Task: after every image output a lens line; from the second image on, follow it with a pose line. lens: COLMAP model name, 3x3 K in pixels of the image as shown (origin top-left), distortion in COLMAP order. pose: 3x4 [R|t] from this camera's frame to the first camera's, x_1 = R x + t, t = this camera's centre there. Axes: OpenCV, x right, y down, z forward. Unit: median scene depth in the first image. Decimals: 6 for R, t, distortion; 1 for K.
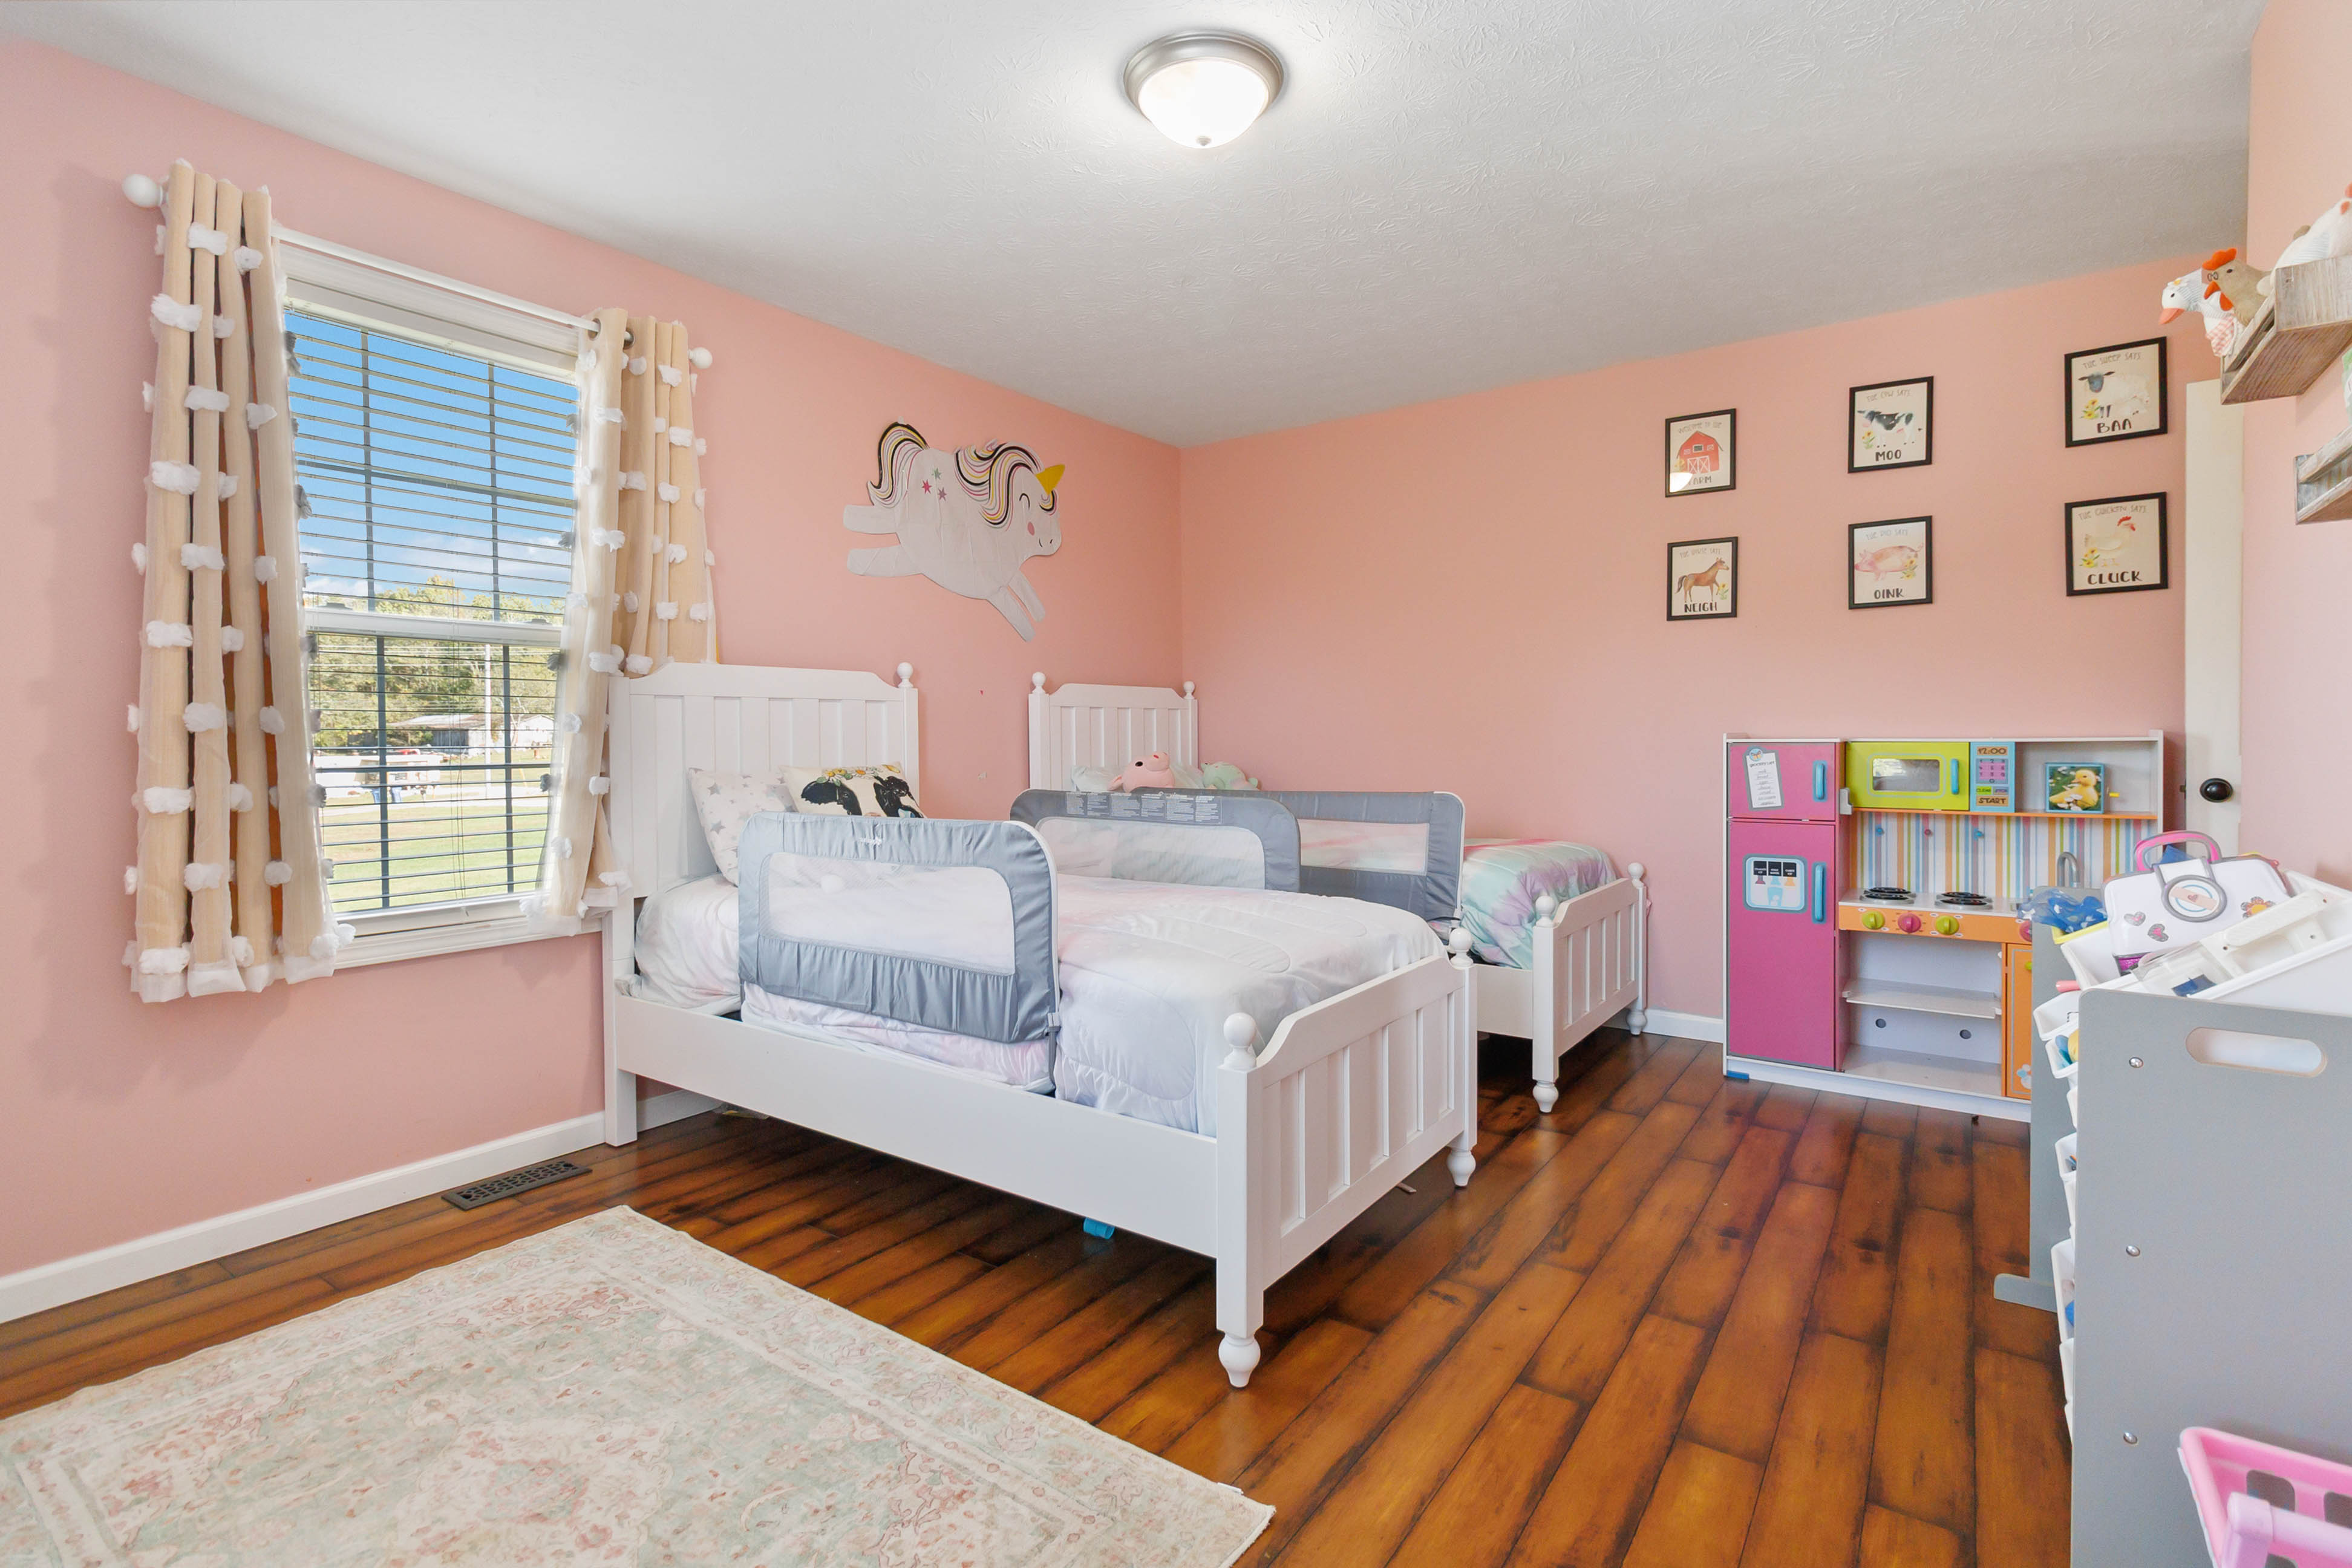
lens RADIAL K [[1110.9, 0, 1202.5], [0, 1110.9, 739.3], [0, 0, 1]] dist [0.004633, -0.000132]
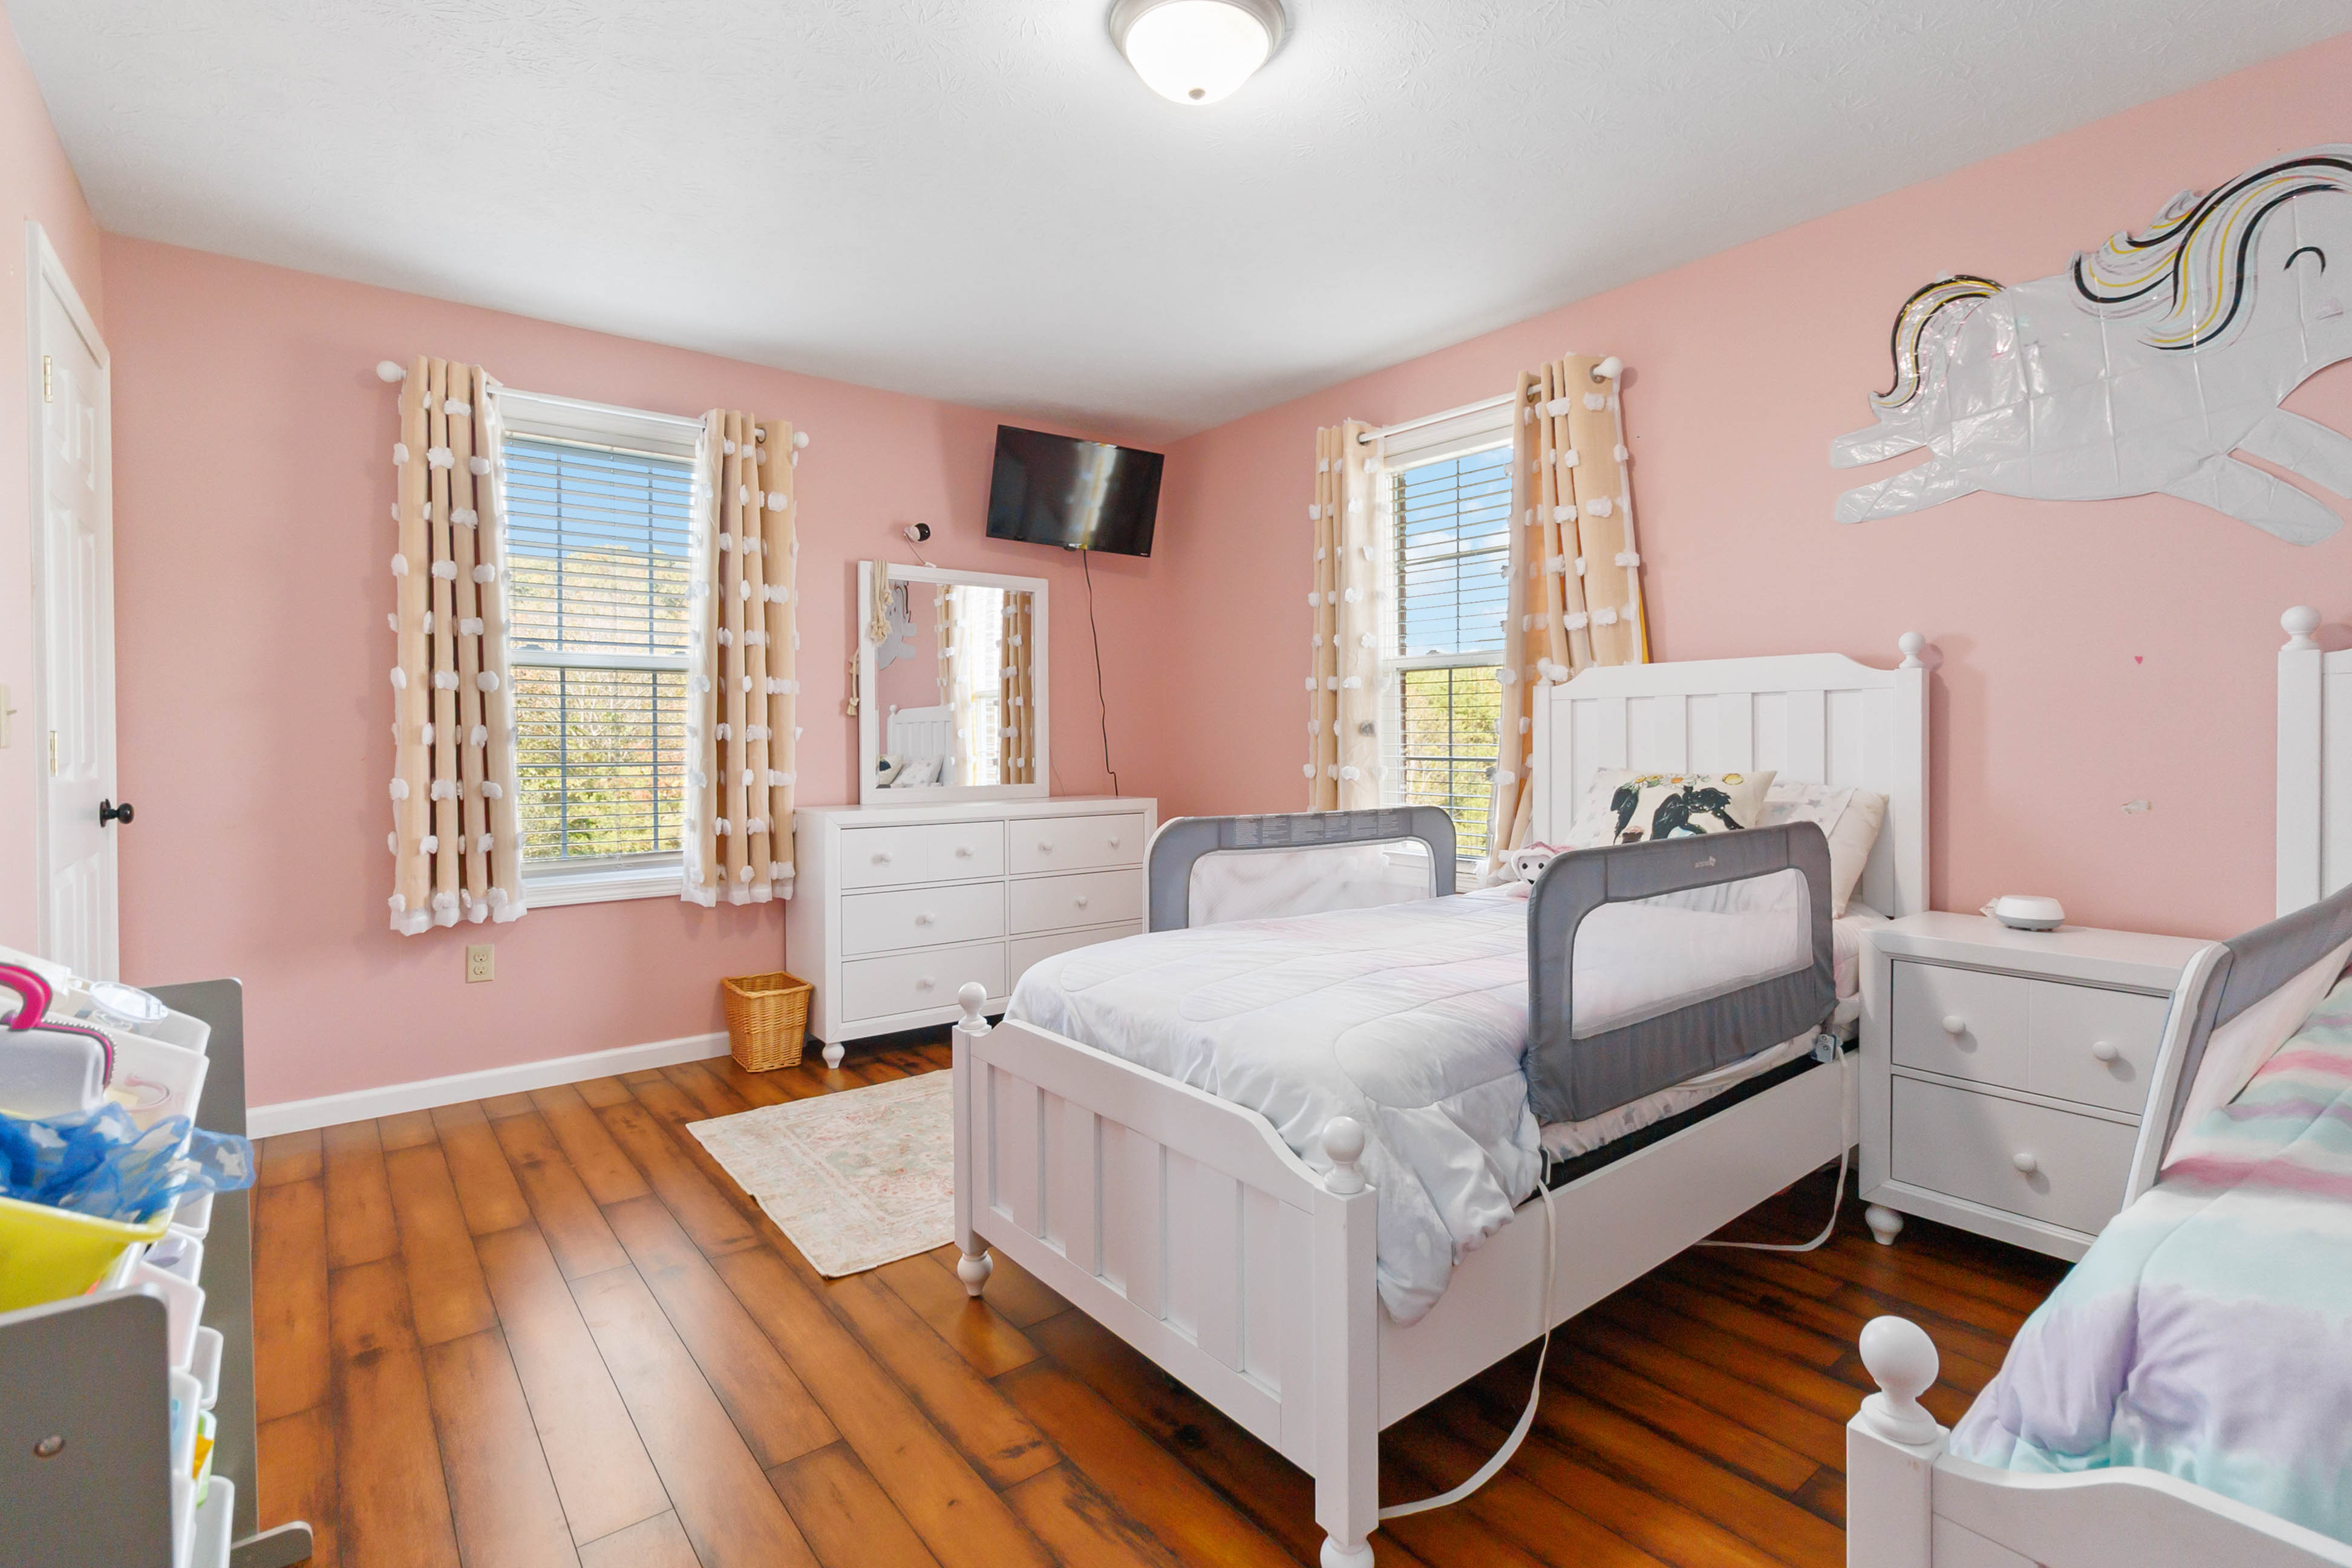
lens RADIAL K [[1089.4, 0, 1180.7], [0, 1089.4, 760.3], [0, 0, 1]] dist [-0.001100, -0.000193]
pose [[-0.286041, 0.028513, -0.957793, 0.732613], [0.005972, 0.999591, 0.027973, -0.013862], [0.958199, 0.002281, -0.286094, 1.056812]]
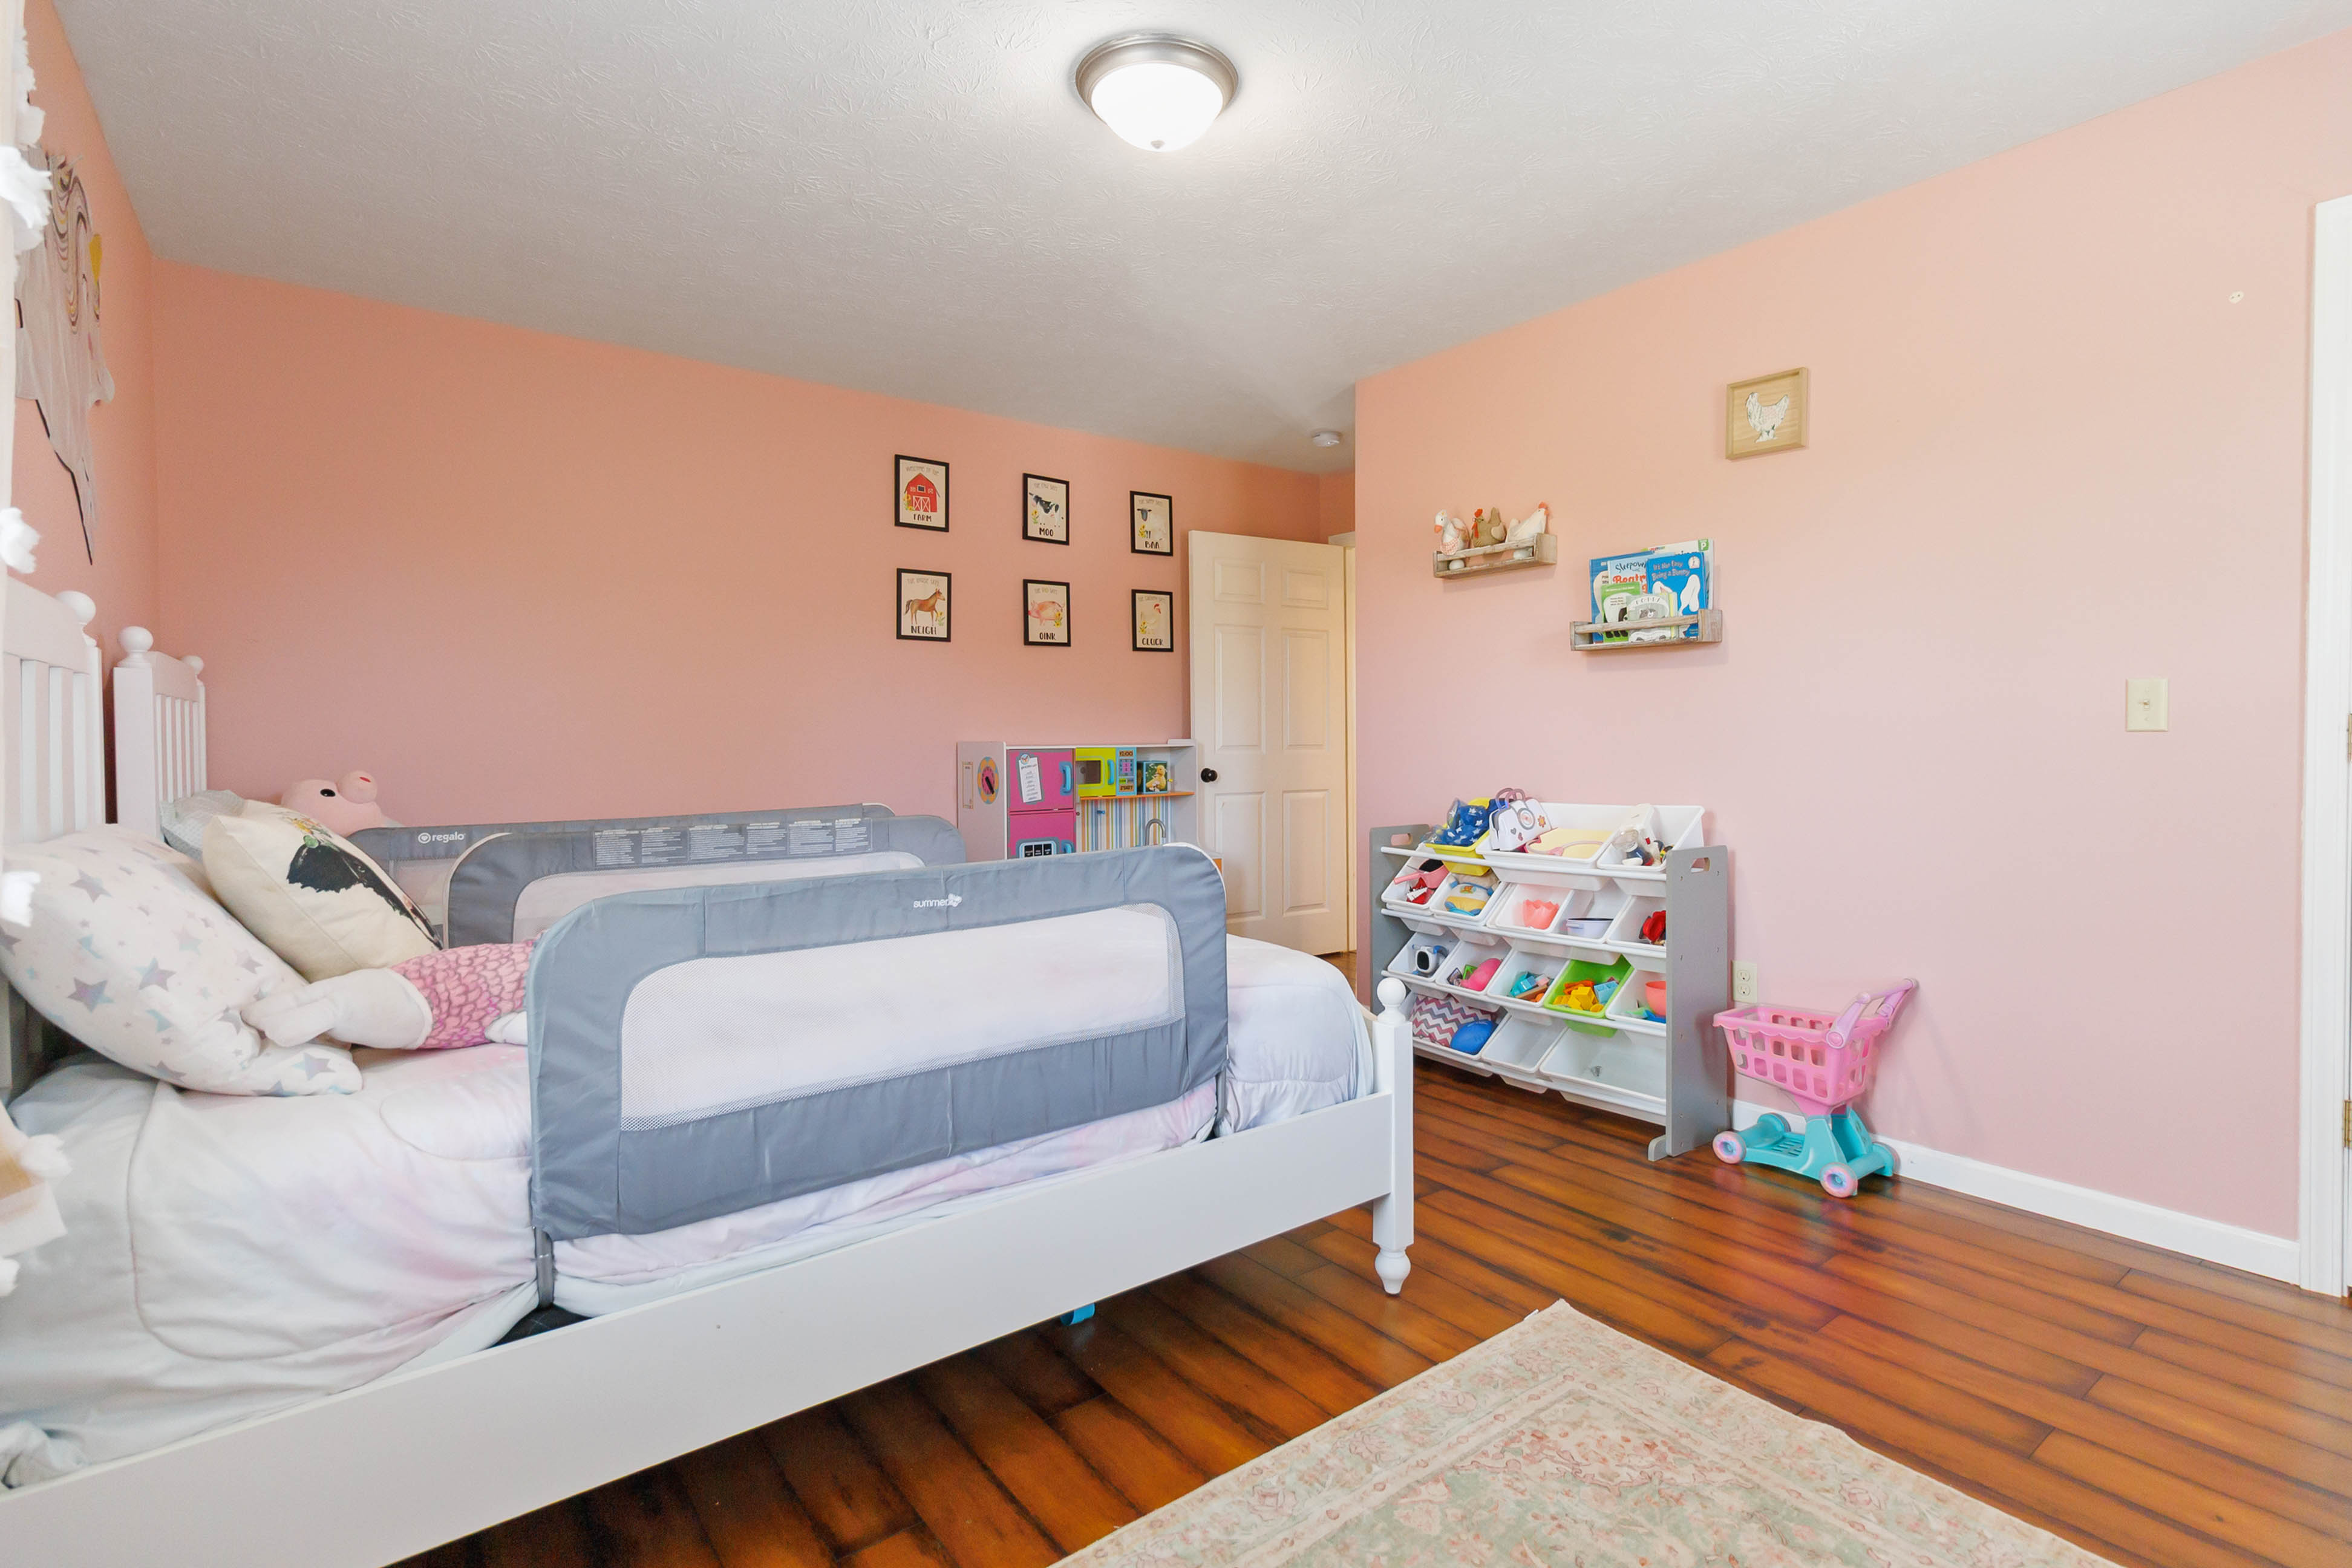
lens RADIAL K [[1110.9, 0, 1202.5], [0, 1110.9, 739.3], [0, 0, 1]] dist [0.004633, -0.000132]
pose [[0.303350, 0.000920, 0.952879, -0.794359], [0.006411, 0.999975, -0.003006, -0.004021], [-0.952858, 0.007021, 0.303337, 0.570626]]
